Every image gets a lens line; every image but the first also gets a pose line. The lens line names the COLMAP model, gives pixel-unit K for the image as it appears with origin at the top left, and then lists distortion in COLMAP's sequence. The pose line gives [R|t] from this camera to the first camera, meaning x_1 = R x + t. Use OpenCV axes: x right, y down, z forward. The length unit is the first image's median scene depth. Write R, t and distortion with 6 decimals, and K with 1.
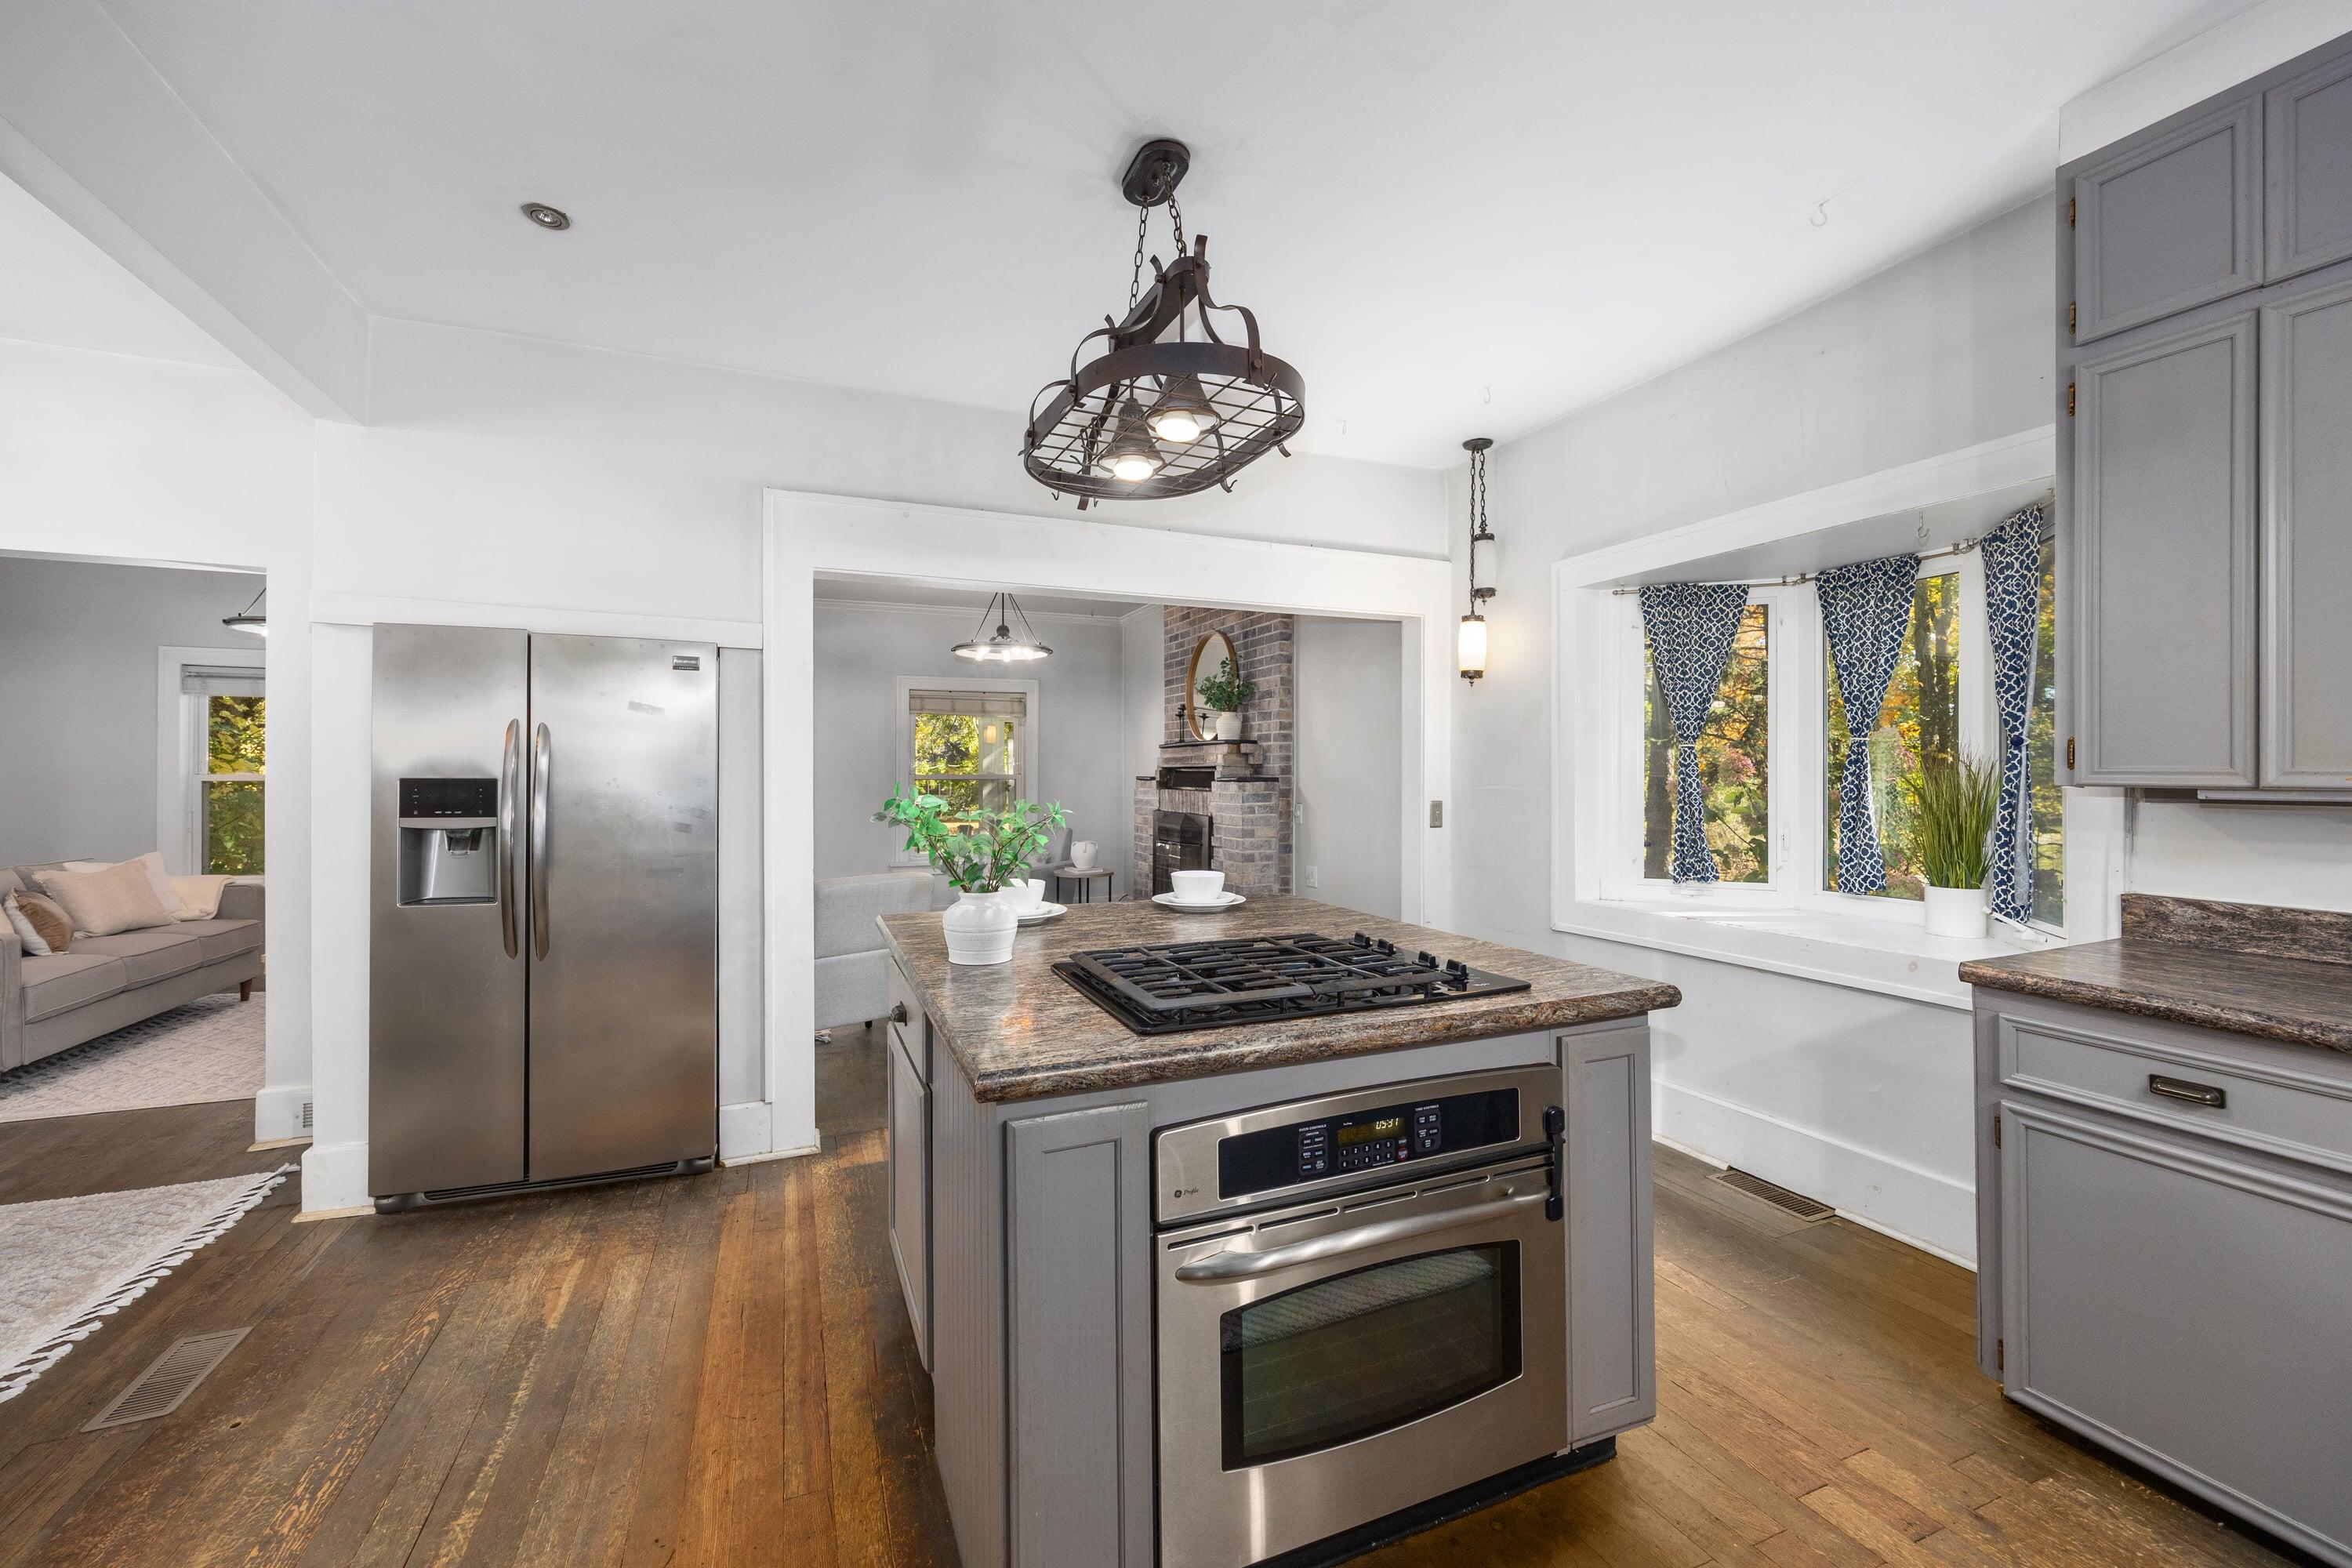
lens RADIAL K [[954.1, 0, 1181.8], [0, 954.1, 768.7], [0, 0, 1]] dist [-0.003270, -0.000466]
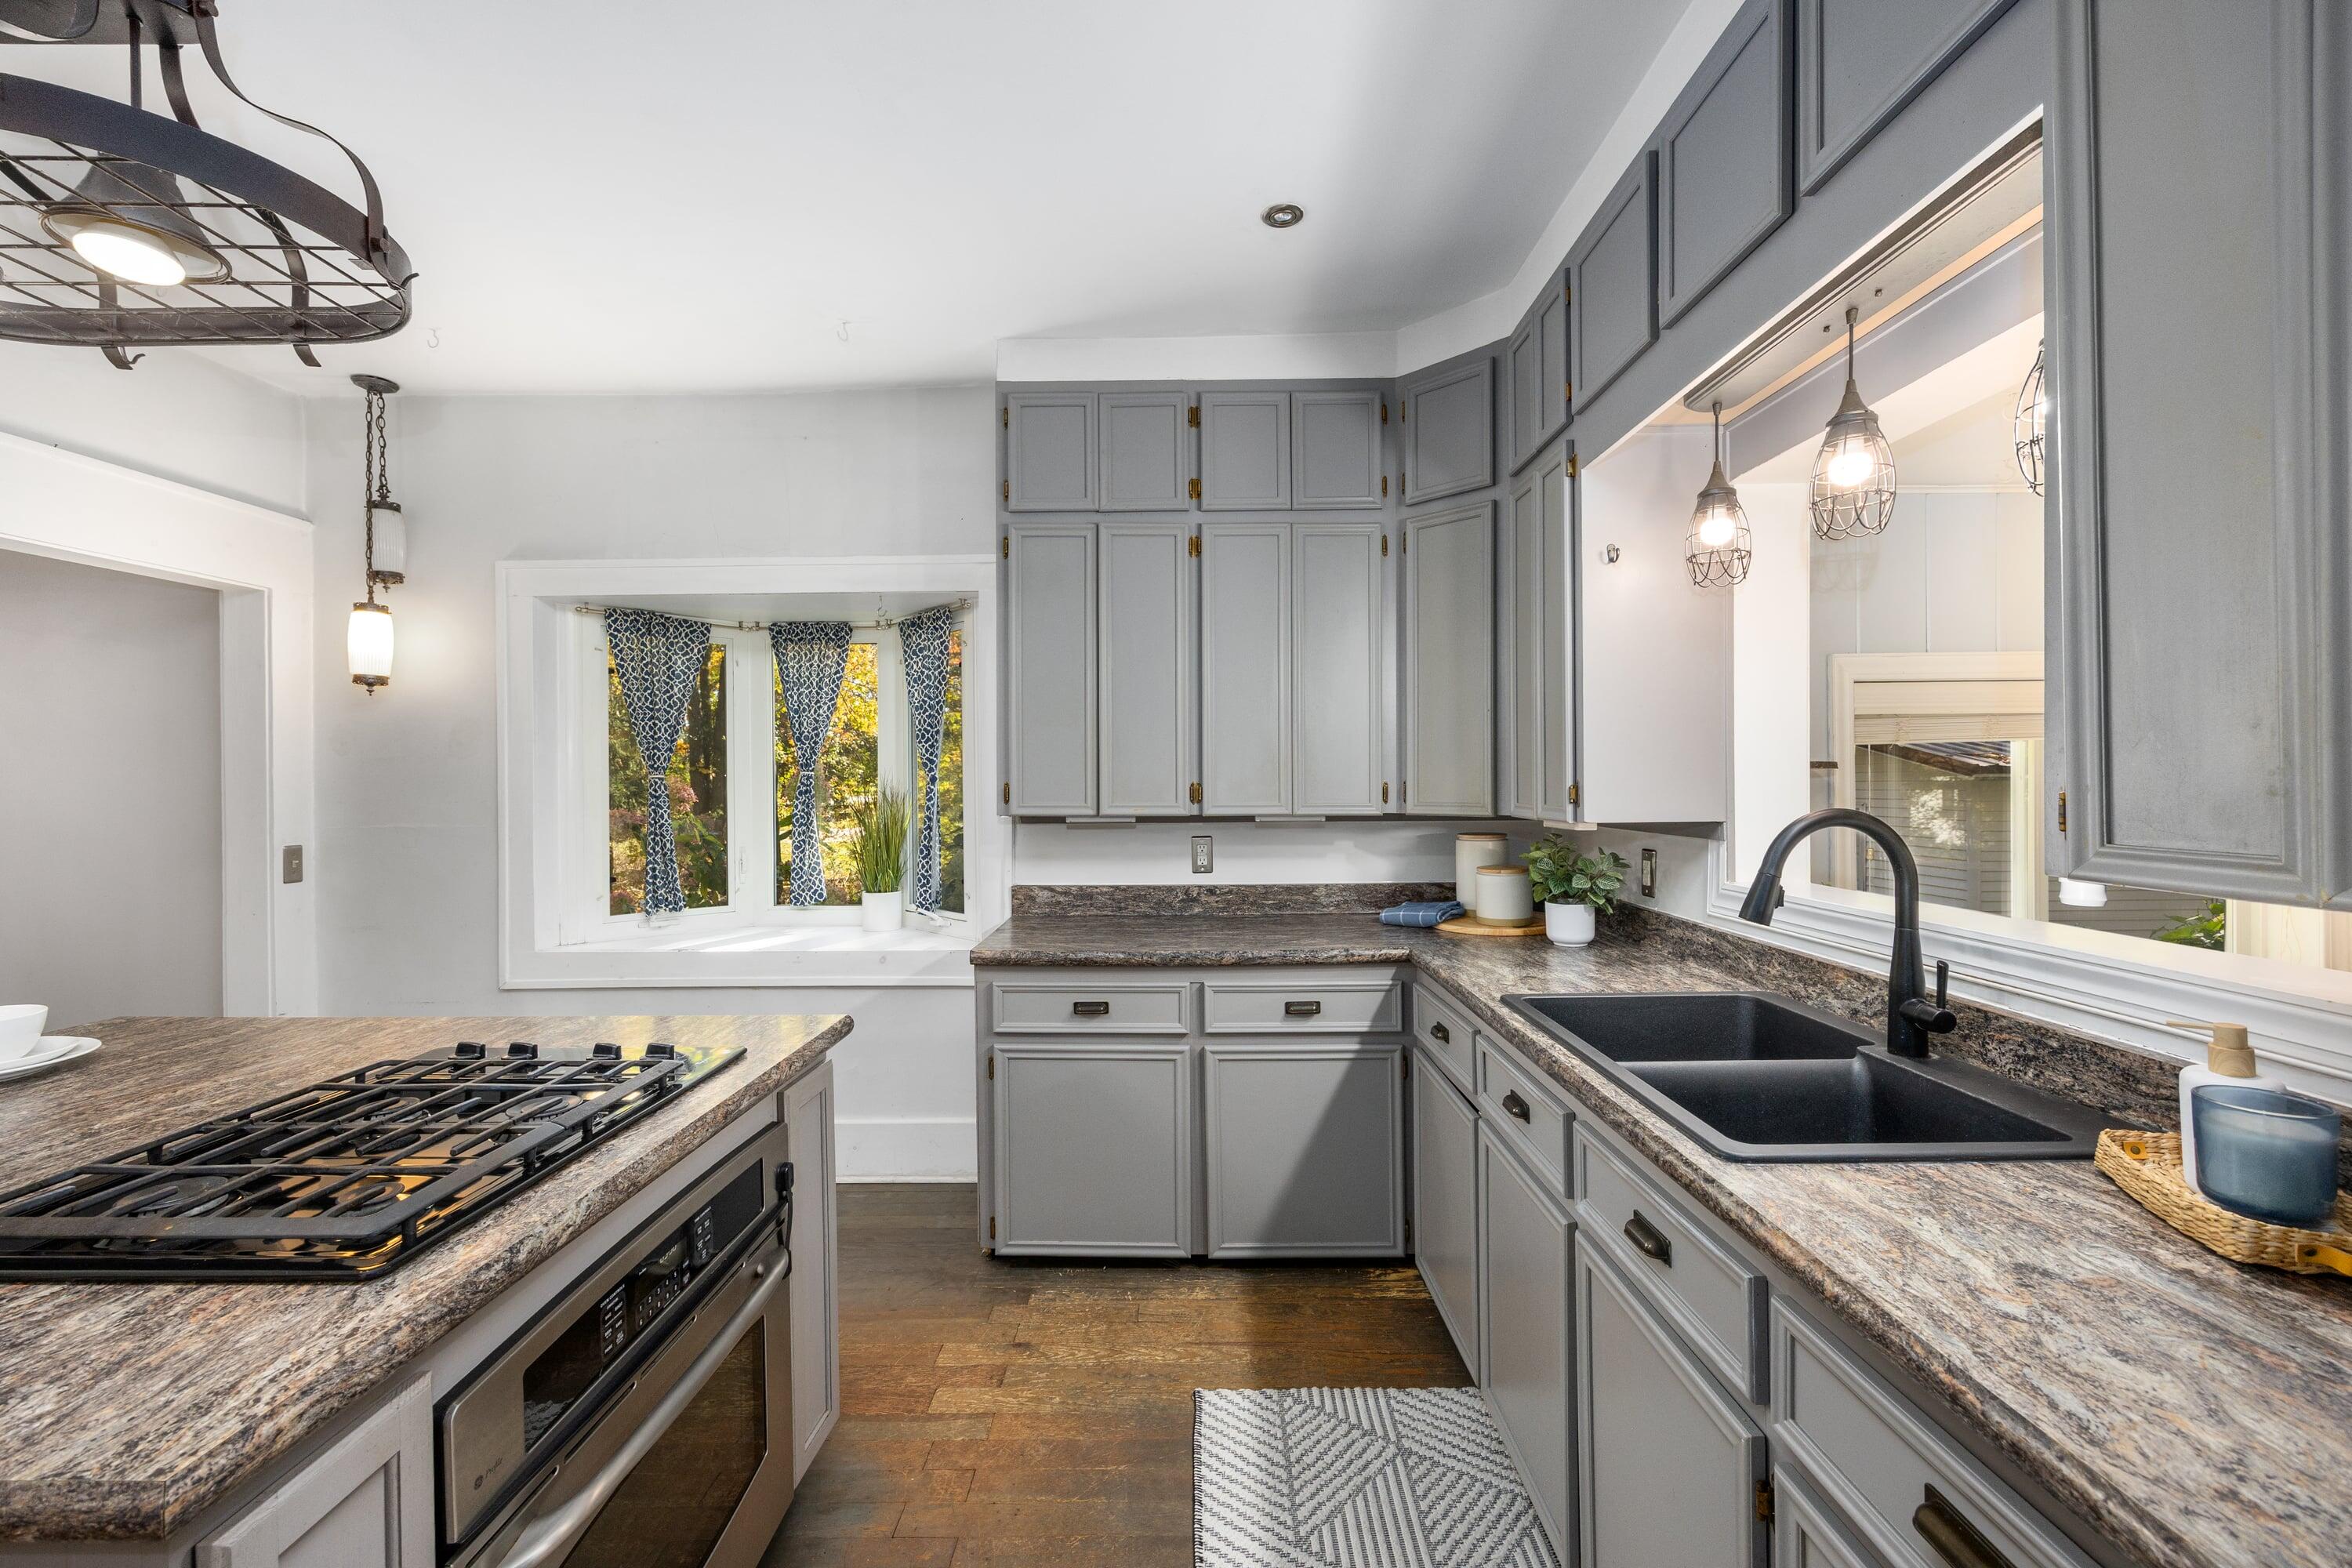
lens RADIAL K [[956.0, 0, 1176.0], [0, 956.0, 784.0], [0, 0, 1]] dist [0.000028, -0.000118]
pose [[0.398655, -0.005454, 0.917085, -0.229696], [-0.000059, 0.999982, 0.005973, -0.030564], [-0.917101, -0.002435, 0.398648, 0.145662]]
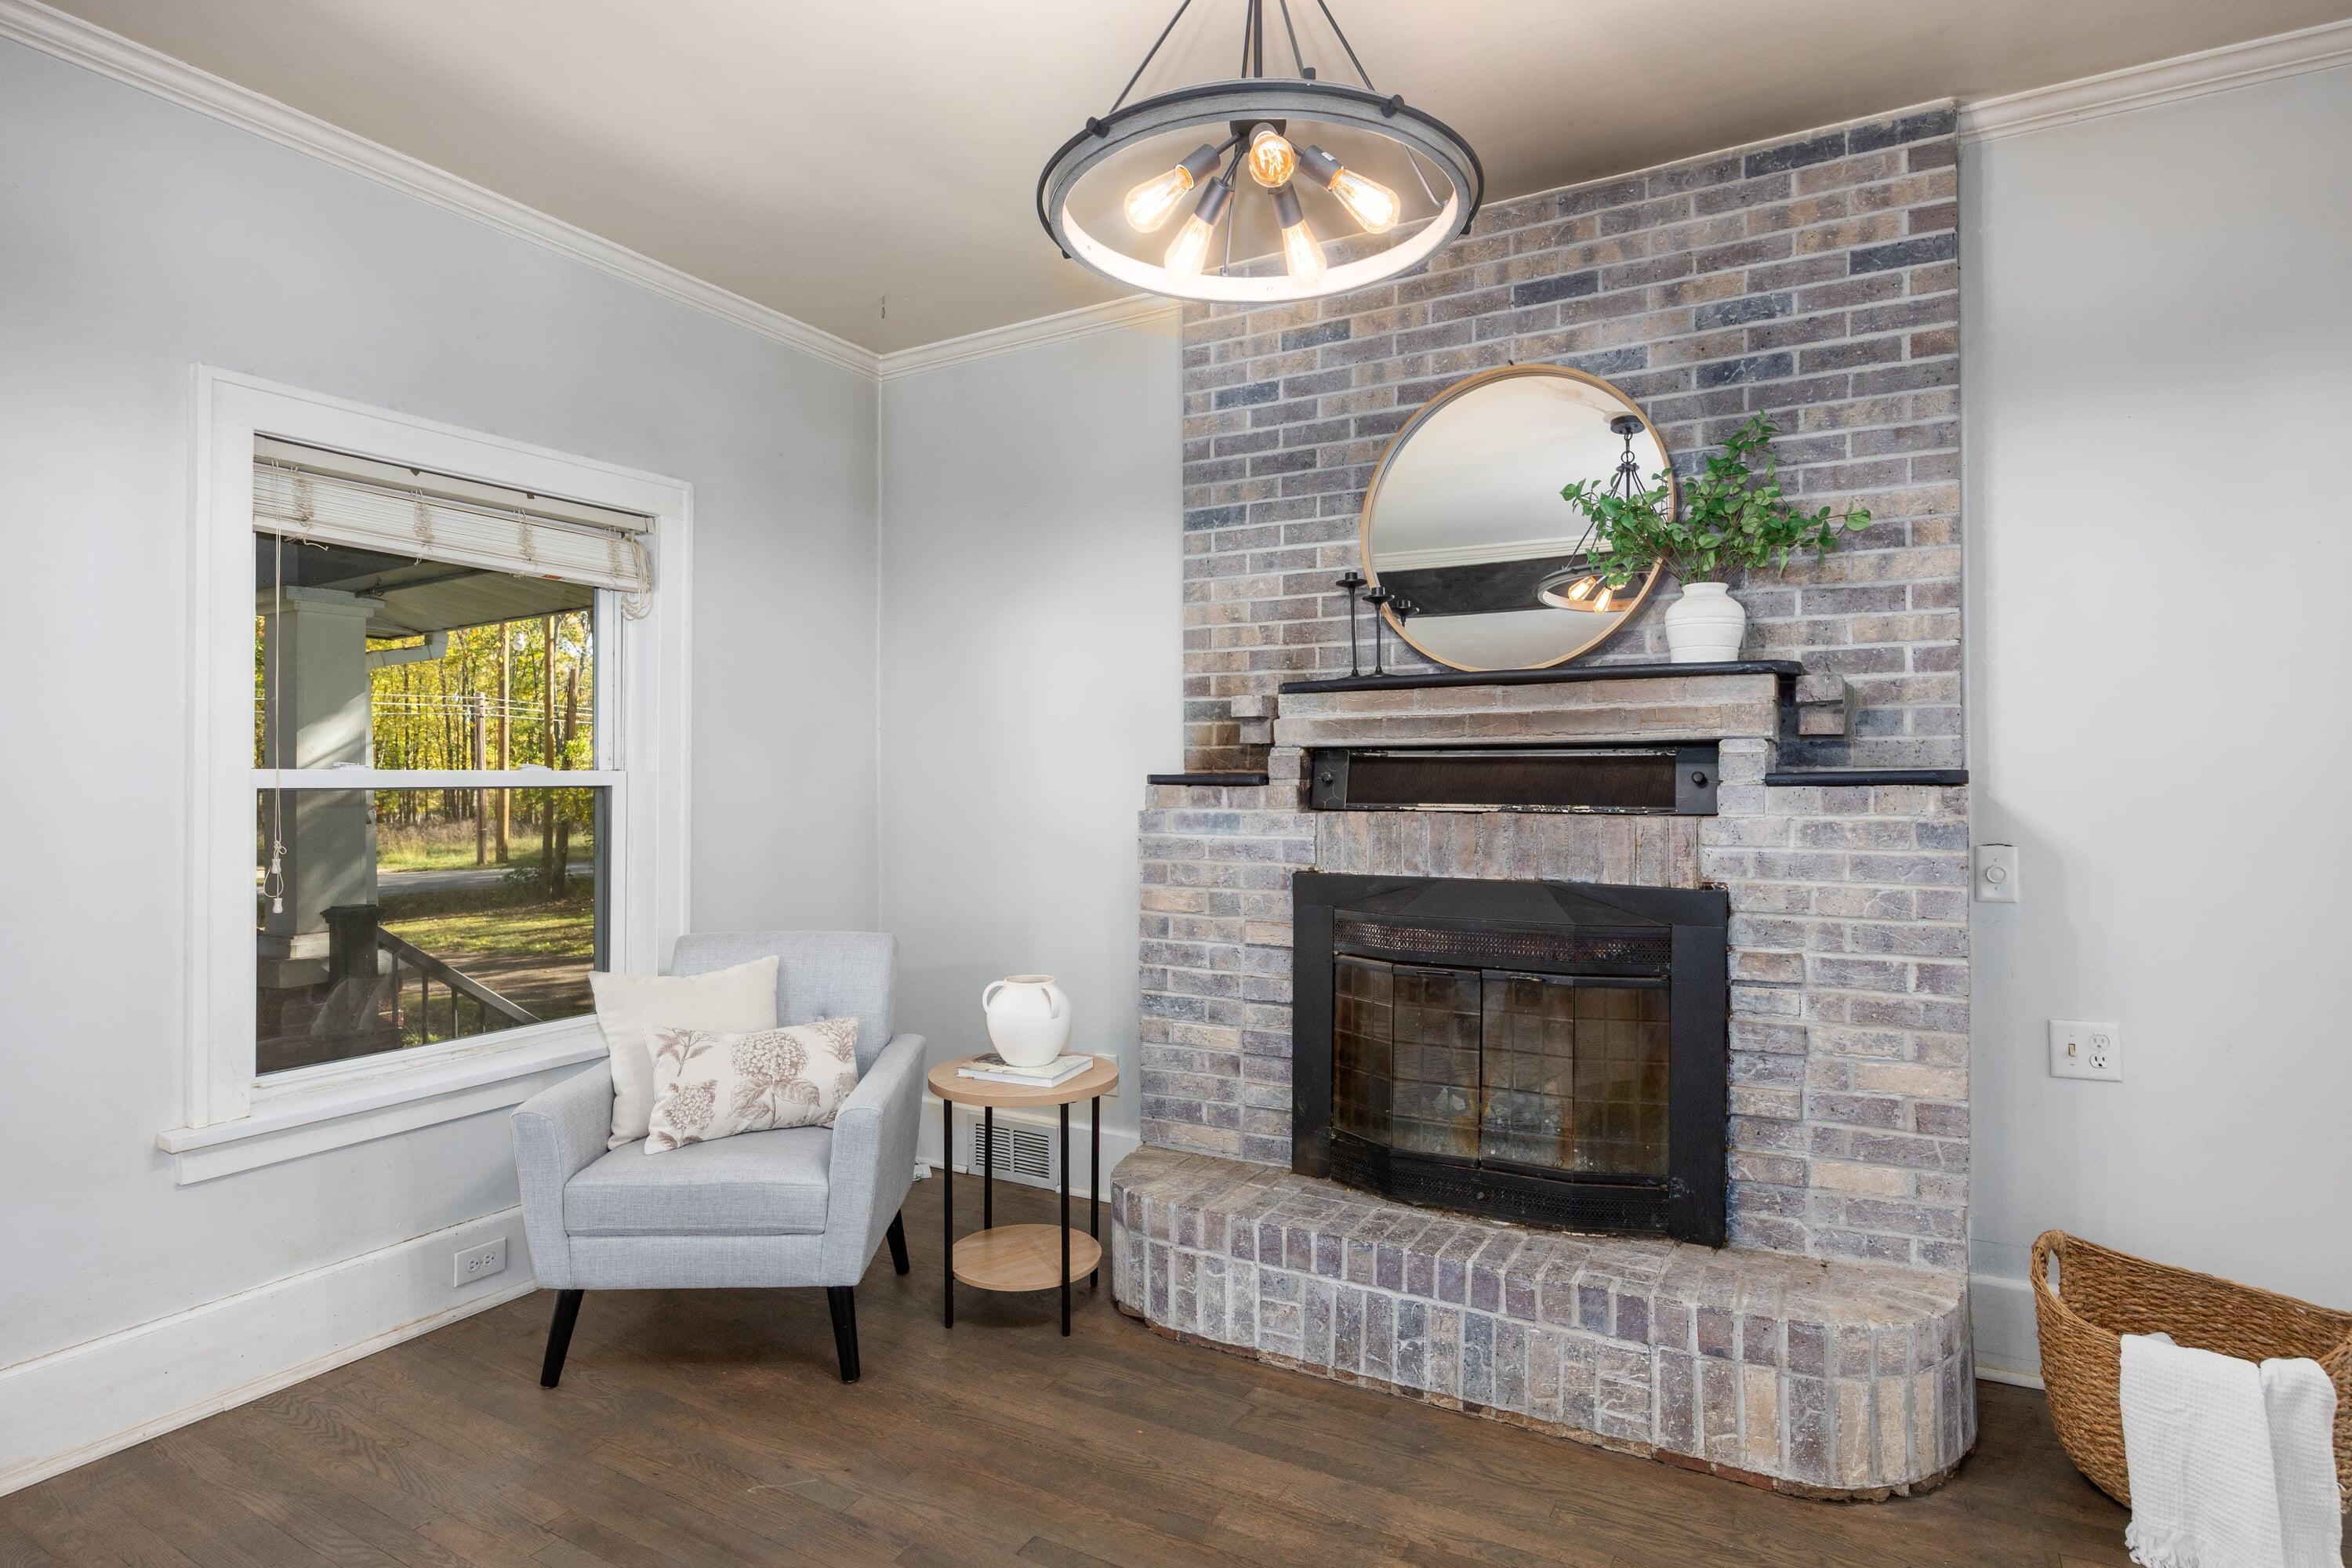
lens RADIAL K [[1254.2, 0, 1176.0], [0, 1254.2, 784.0], [0, 0, 1]] dist [-0.001077, -0.000099]
pose [[0.789194, 0.001825, 0.614141, -0.761511], [-0.000277, 0.999997, -0.002615, 0.029093], [-0.614144, 0.001893, 0.789192, 1.513064]]
